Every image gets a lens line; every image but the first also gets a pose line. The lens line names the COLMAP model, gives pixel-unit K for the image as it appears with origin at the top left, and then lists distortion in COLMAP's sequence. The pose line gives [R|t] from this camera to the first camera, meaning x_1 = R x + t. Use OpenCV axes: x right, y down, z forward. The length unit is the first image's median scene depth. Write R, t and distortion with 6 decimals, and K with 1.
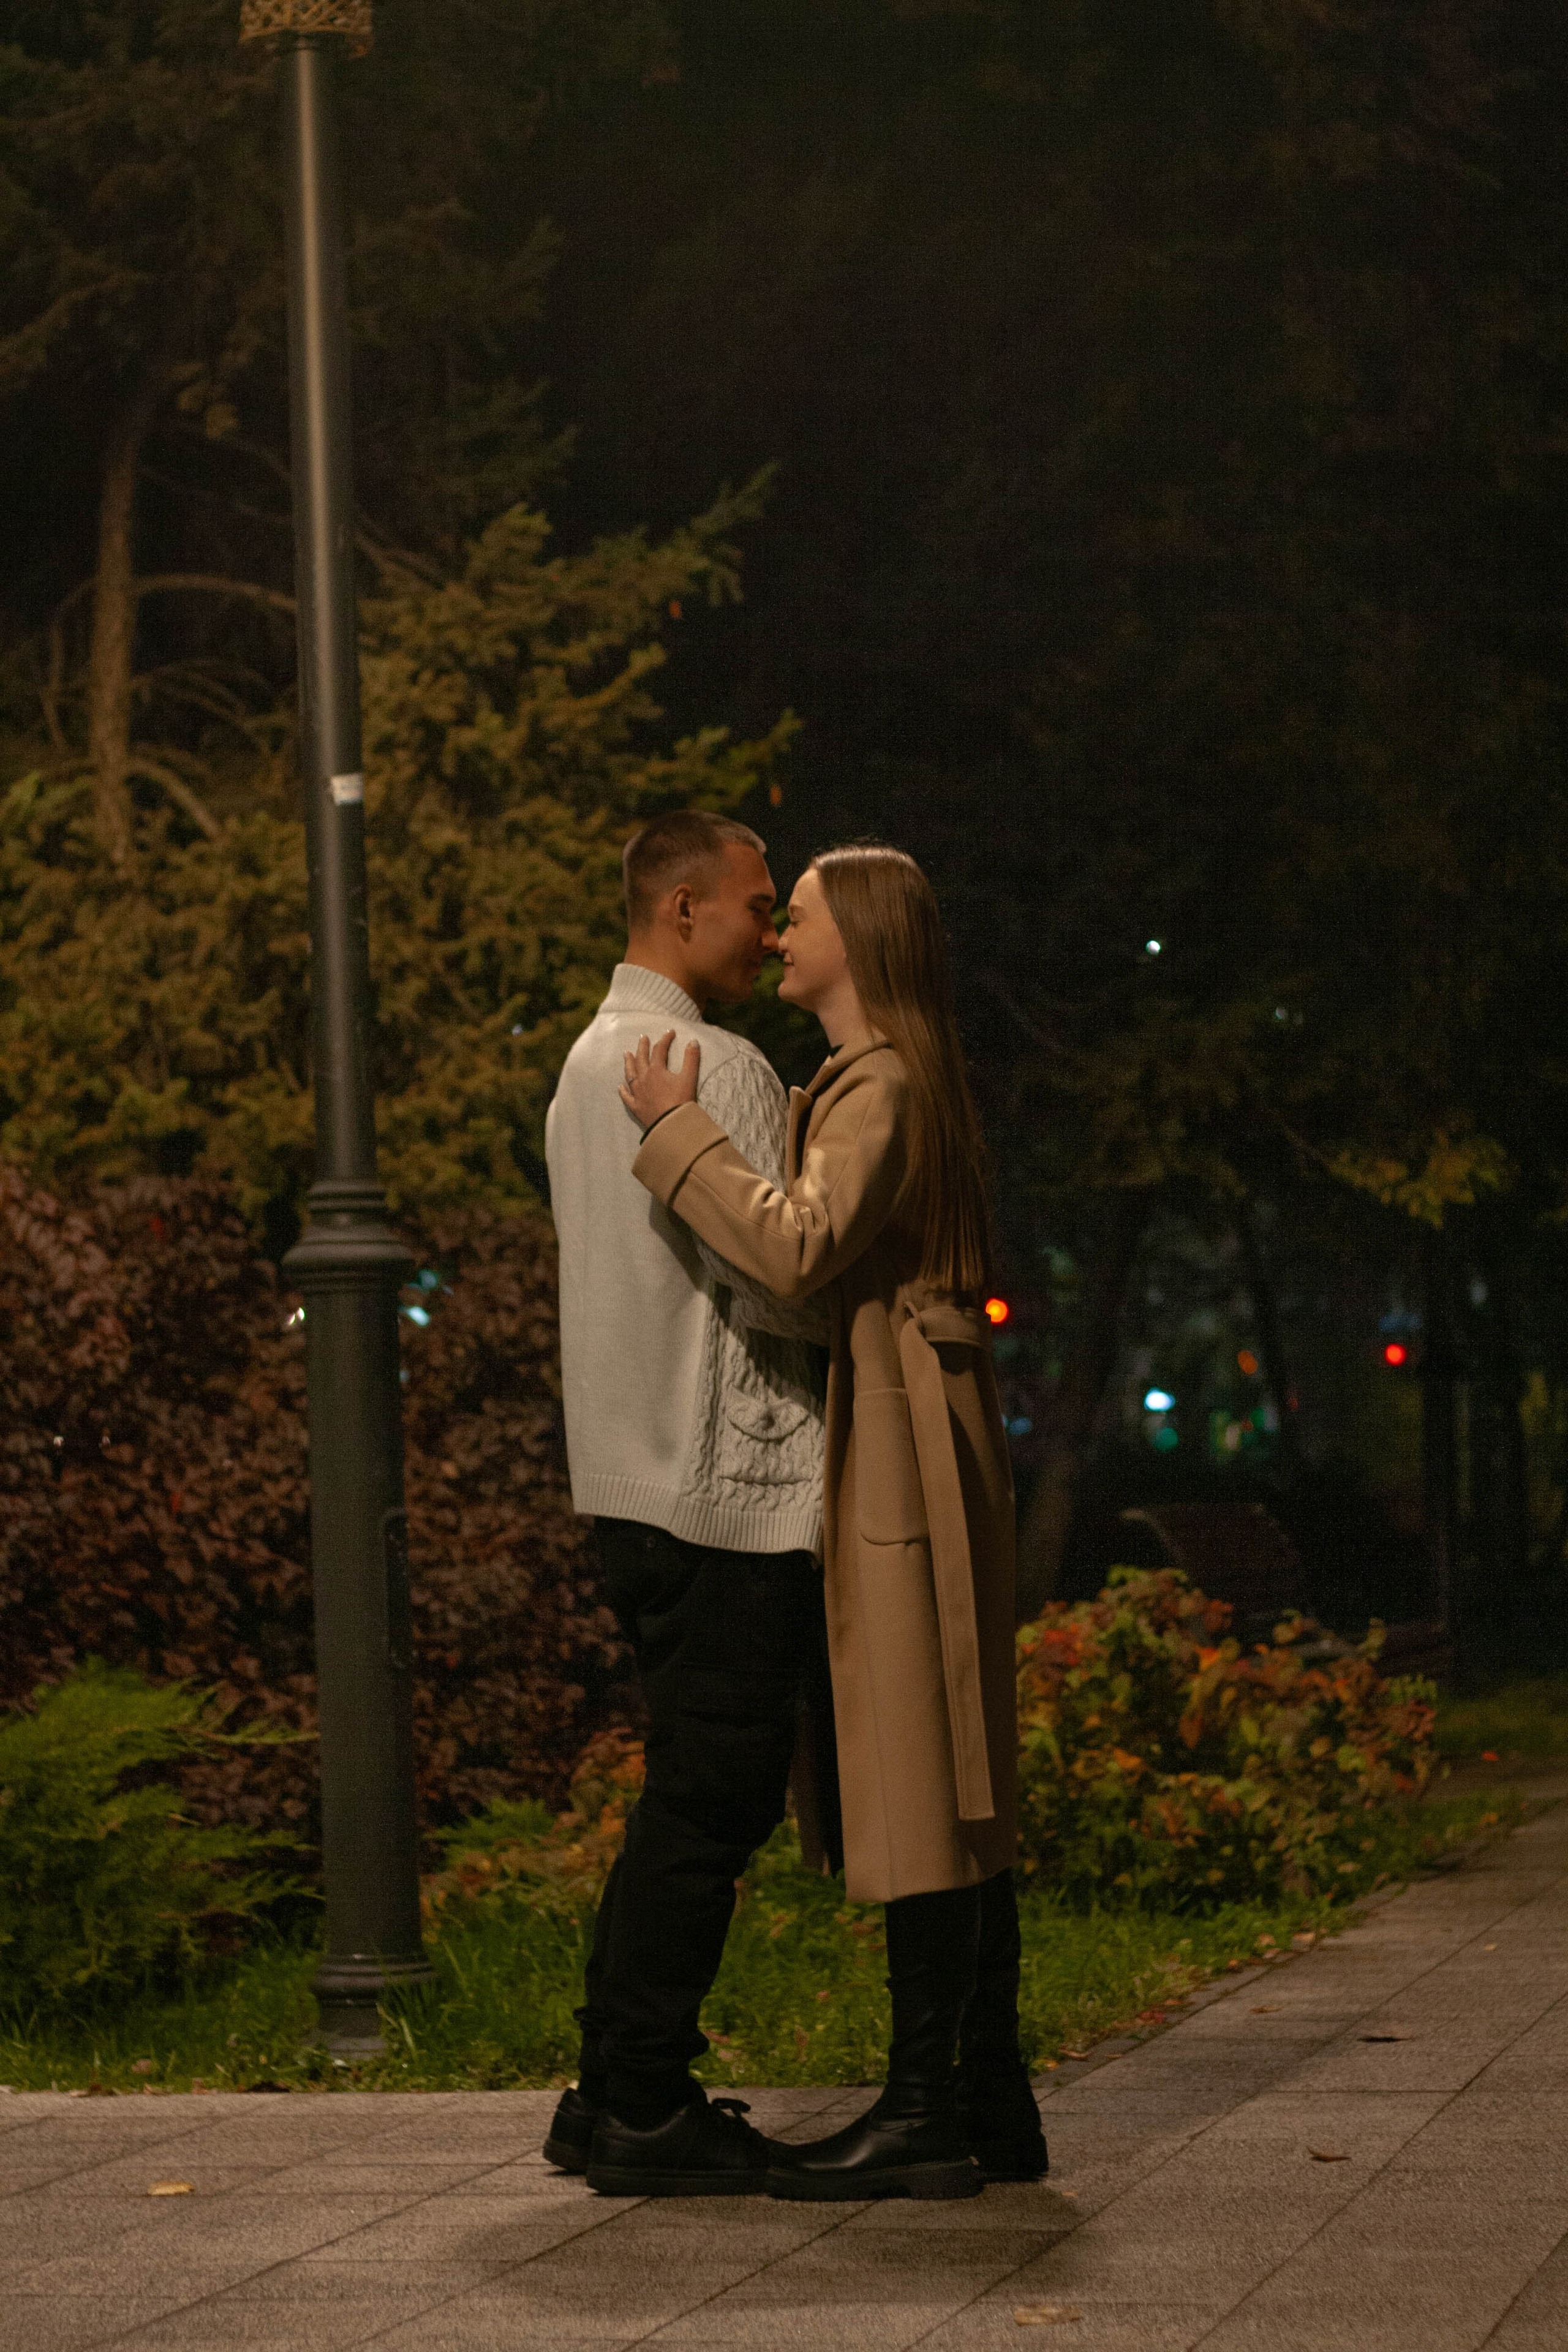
lens RADIAL K [[5344.6, 0, 807.8], [0, 5344.6, 1178.5], [0, 0, 1]] dist [-0.111082, 0.000000]
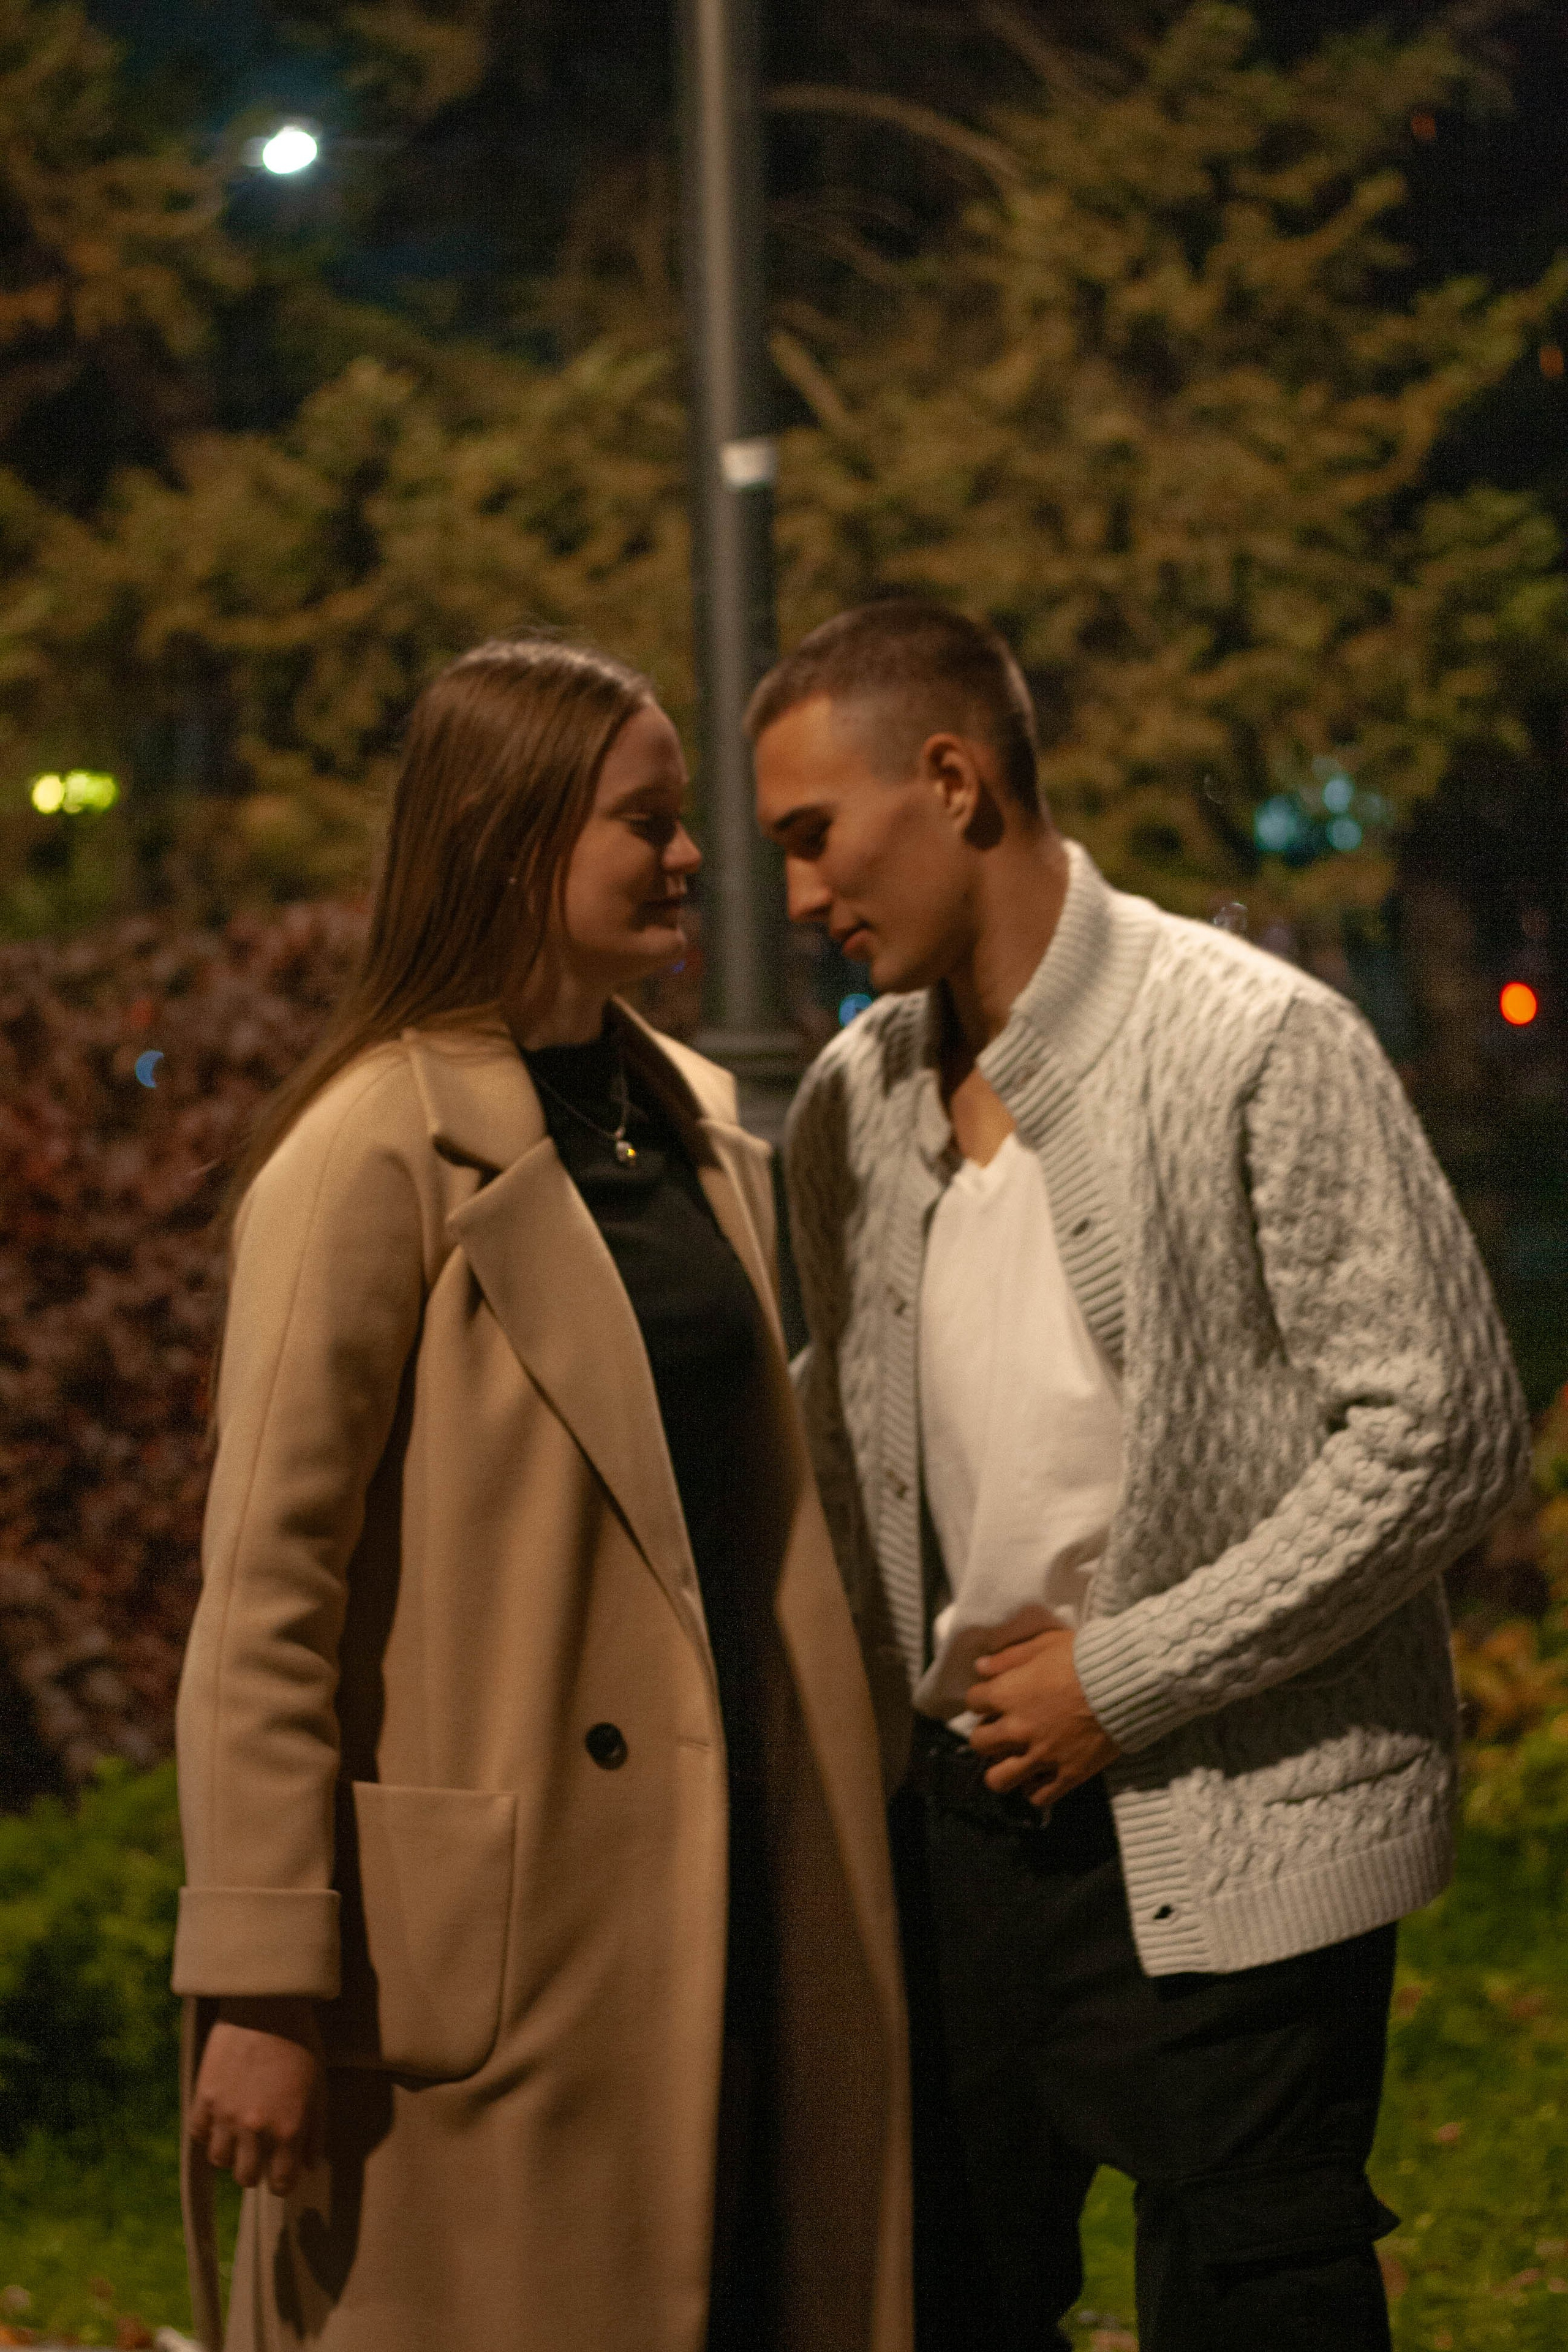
lens RADIAL K [[5344.6, 0, 785.2], [0, 5344.6, 1174.1], [0, 0, 1]] dist [-0.111082, 0.000000]
pose [[0.983213, 0.021236, -0.181222, 0.030117], [-0.002568, 0.994716, 0.102633, -0.035519], [0.182444, -0.100445, 0.978072, 0.216076]]
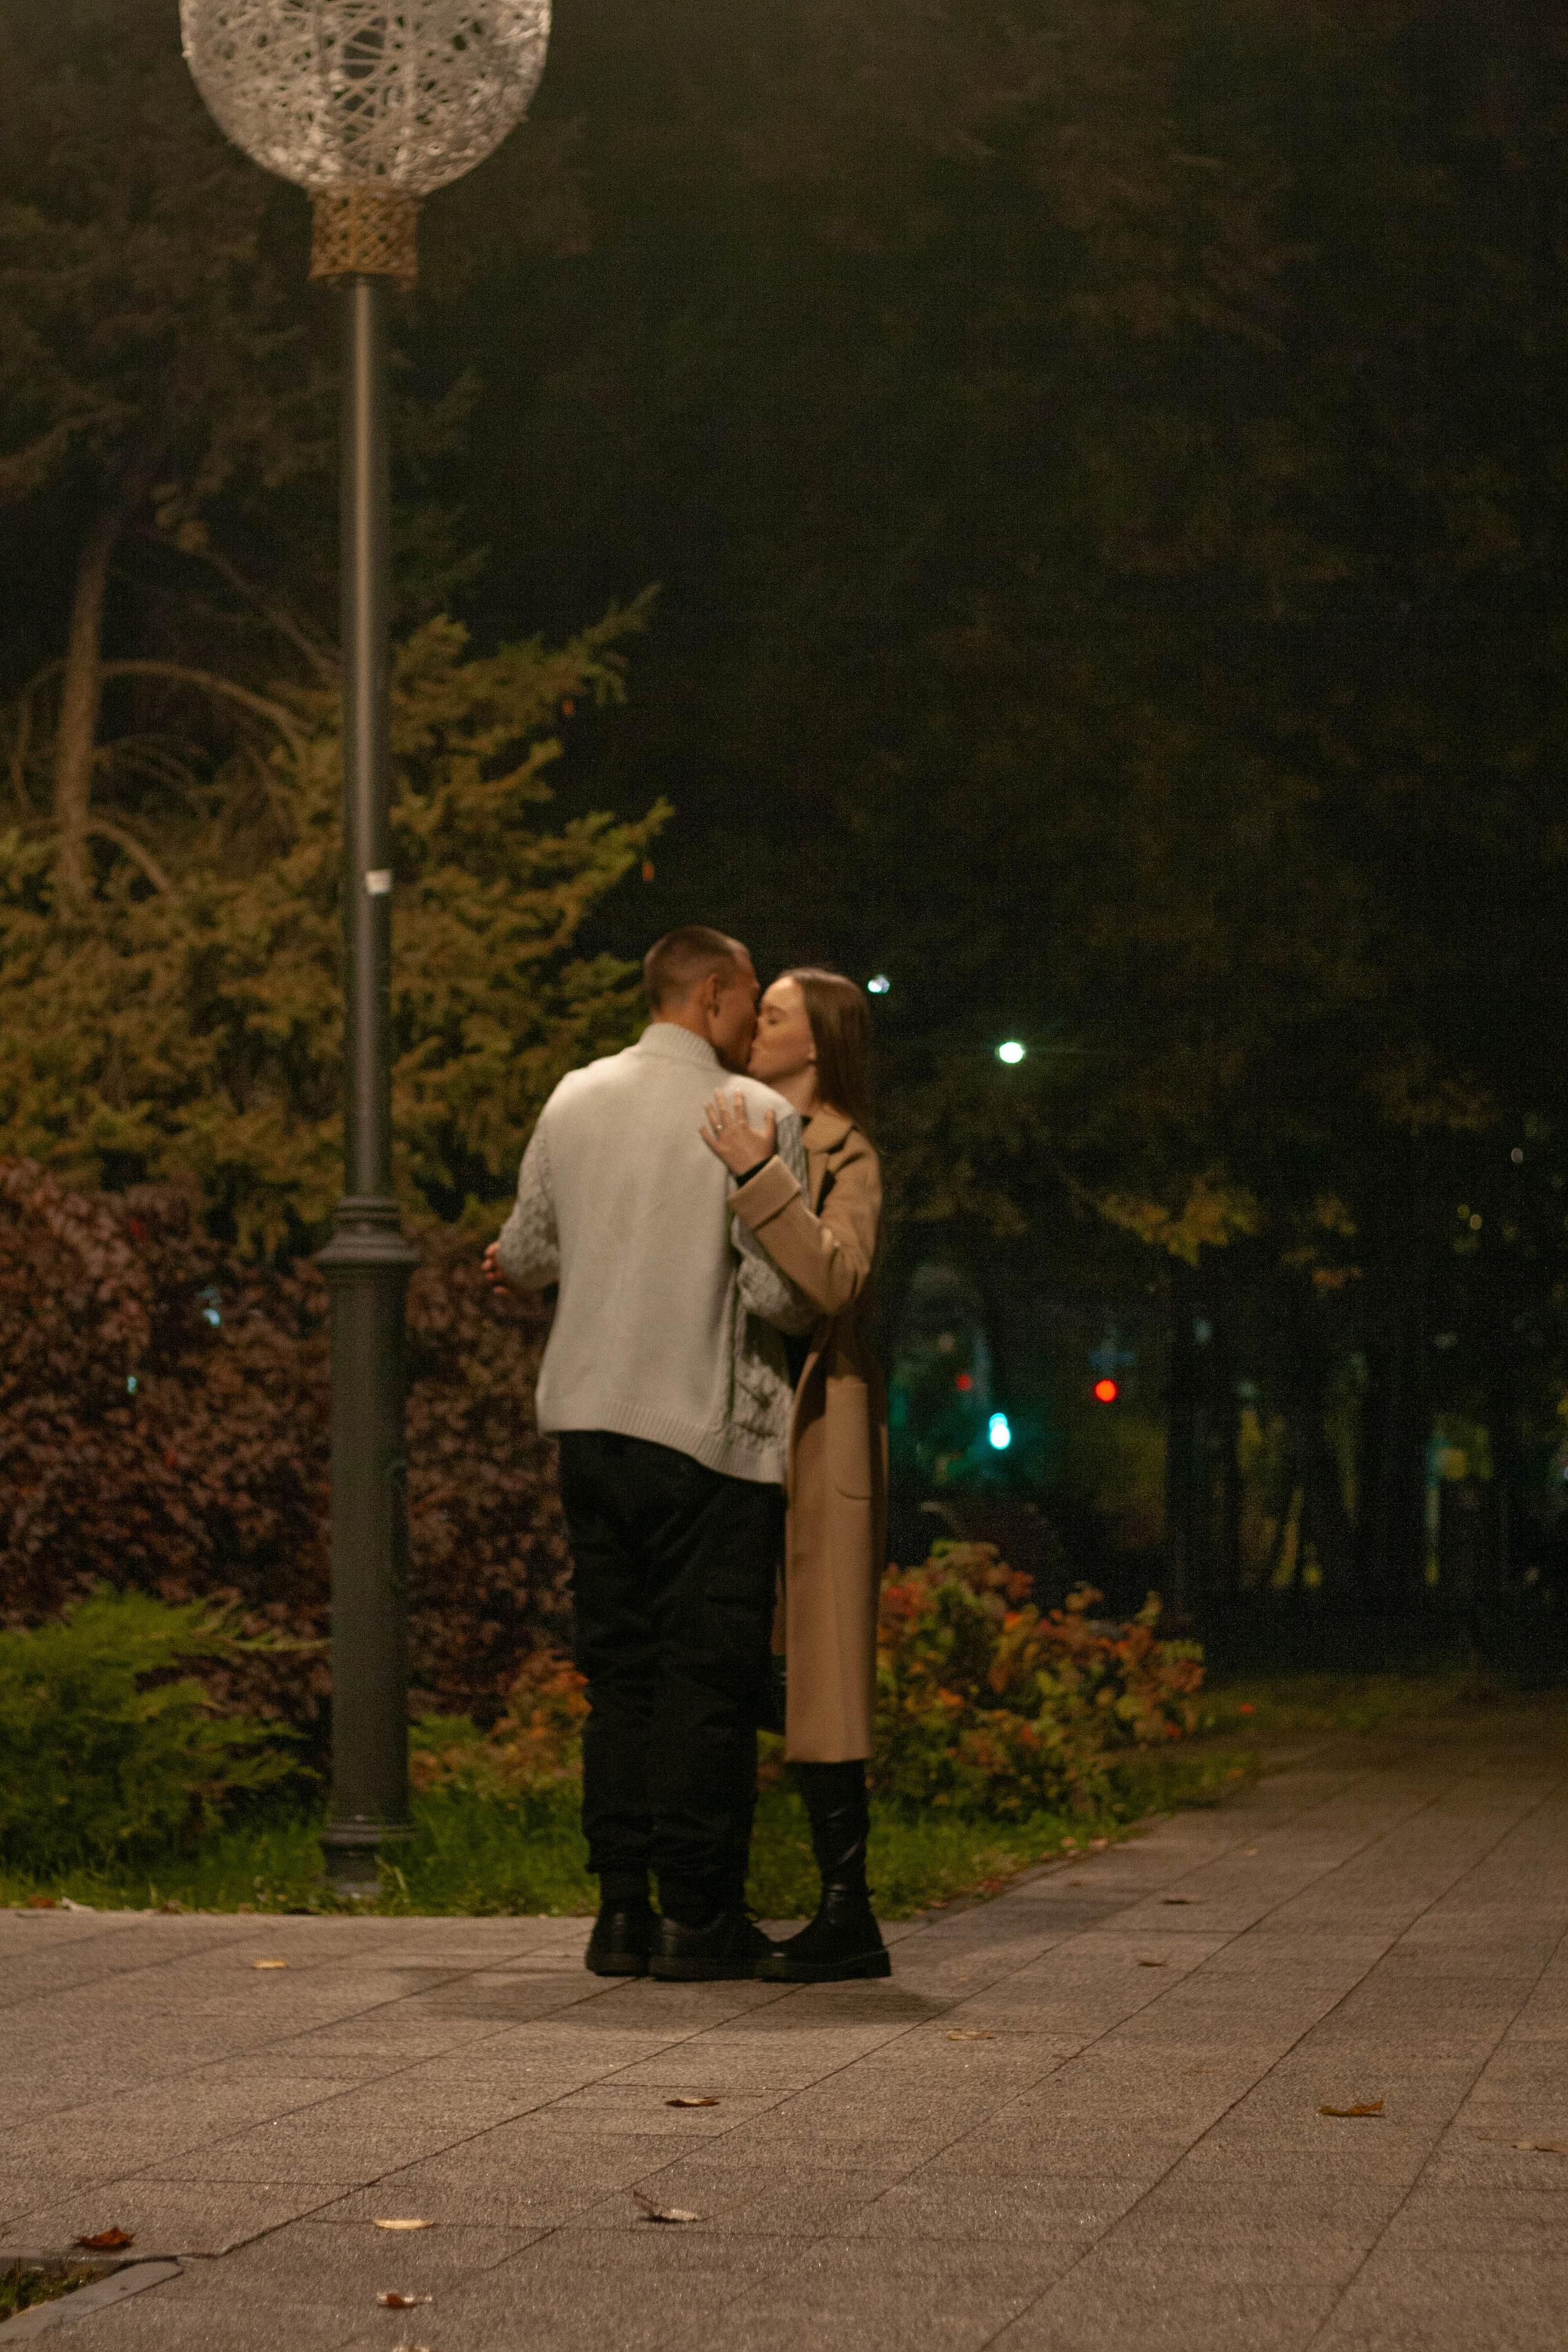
lens RADIAL K [[5344.6, 0, 782.0], [0, 5344.6, 1182.1], [0, 0, 1]] dist [-0.111082, 0.000000]
pose [[0.998210, 0.033790, 0.049344, -0.034655], [-0.033599, 0.999424, -0.004685, -0.000229], [-0.049474, 0.003018, 0.998771, -0.167806]]
